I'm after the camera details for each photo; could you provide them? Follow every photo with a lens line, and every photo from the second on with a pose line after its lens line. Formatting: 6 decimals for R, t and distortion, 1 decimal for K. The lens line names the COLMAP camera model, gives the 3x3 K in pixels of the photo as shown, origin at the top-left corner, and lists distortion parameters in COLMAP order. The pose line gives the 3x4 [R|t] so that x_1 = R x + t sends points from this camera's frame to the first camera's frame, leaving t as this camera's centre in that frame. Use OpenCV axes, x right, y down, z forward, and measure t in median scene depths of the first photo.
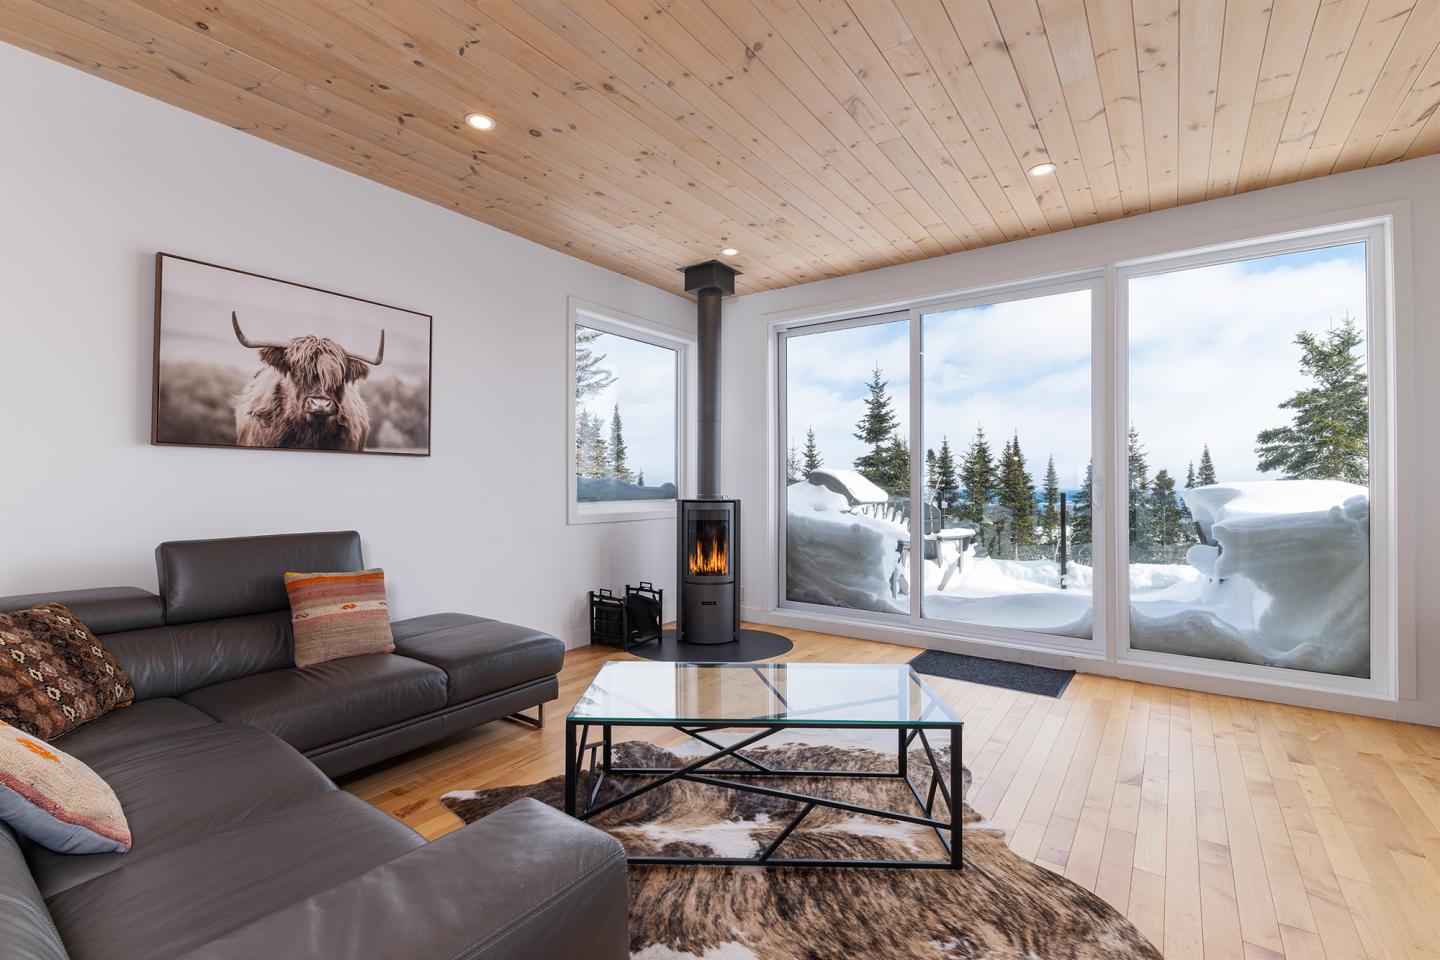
lens RADIAL K [[631.7, 0, 721.2], [0, 631.7, 477.8], [0, 0, 1]] dist [0.004512, -0.004732]
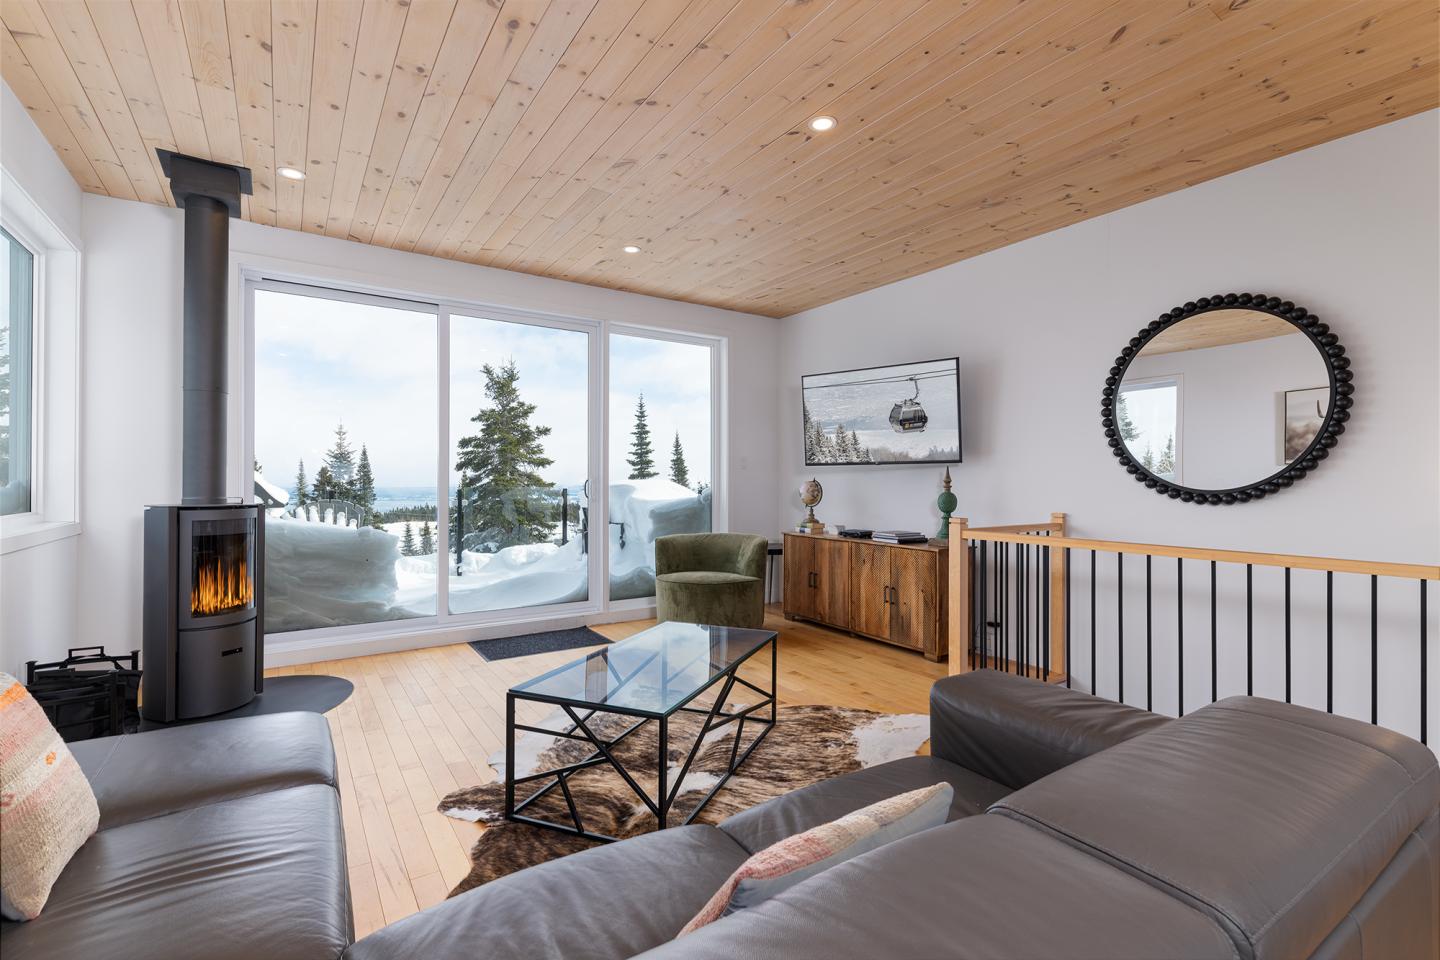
lens RADIAL K [[649.4, 0, 723.8], [0, 649.4, 479.3], [0, 0, 1]] dist [0.001925, -0.005534]
pose [[0.343242, 0.002959, 0.939242, -0.487962], [-0.011004, 0.999939, 0.000871, -0.000558], [-0.939183, -0.010635, 0.343254, 0.226459]]
